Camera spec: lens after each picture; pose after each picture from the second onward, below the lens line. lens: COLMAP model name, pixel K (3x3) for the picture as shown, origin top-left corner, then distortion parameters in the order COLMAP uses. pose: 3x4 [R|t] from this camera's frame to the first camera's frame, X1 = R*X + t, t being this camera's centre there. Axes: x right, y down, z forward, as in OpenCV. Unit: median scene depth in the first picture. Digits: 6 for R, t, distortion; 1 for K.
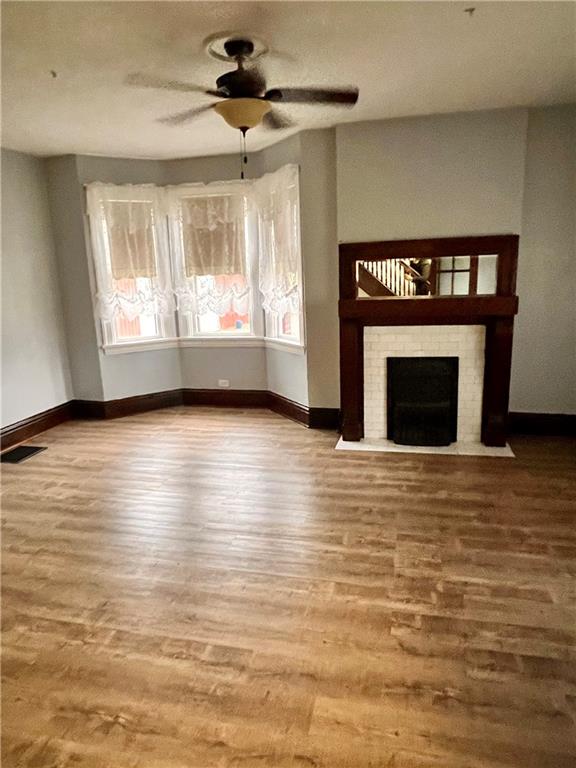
lens RADIAL K [[481.0, 0, 288.6], [0, 481.0, 383.6], [0, 0, 1]] dist [-0.005800, -0.006058]
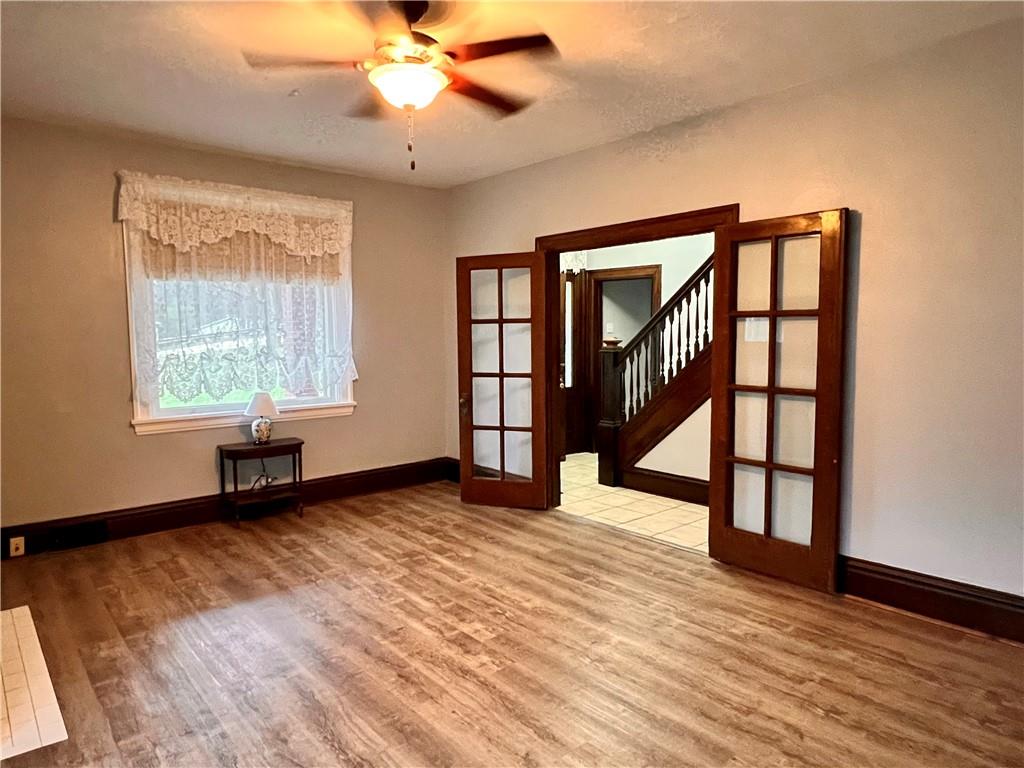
lens RADIAL K [[641.3, 0, 511.8], [0, 641.3, 384.1], [0, 0, 1]] dist [-0.005800, -0.006058]
pose [[-0.809926, -0.002895, 0.586526, -0.538910], [0.166497, 0.957717, 0.234640, -0.218271], [-0.562405, 0.287696, -0.775198, 1.206529]]
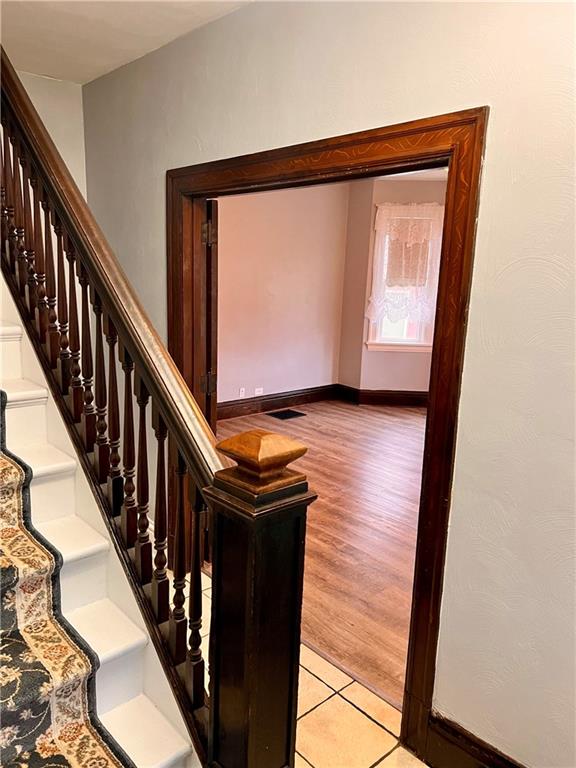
lens RADIAL K [[579.8, 0, 287.7], [0, 579.8, 385.2], [0, 0, 1]] dist [0.051114, -0.054175]
pose [[0.814629, 0.167210, -0.555356, 0.313473], [-0.183113, 0.982713, 0.027281, 0.025602], [0.550318, 0.079469, 0.831165, -0.326782]]
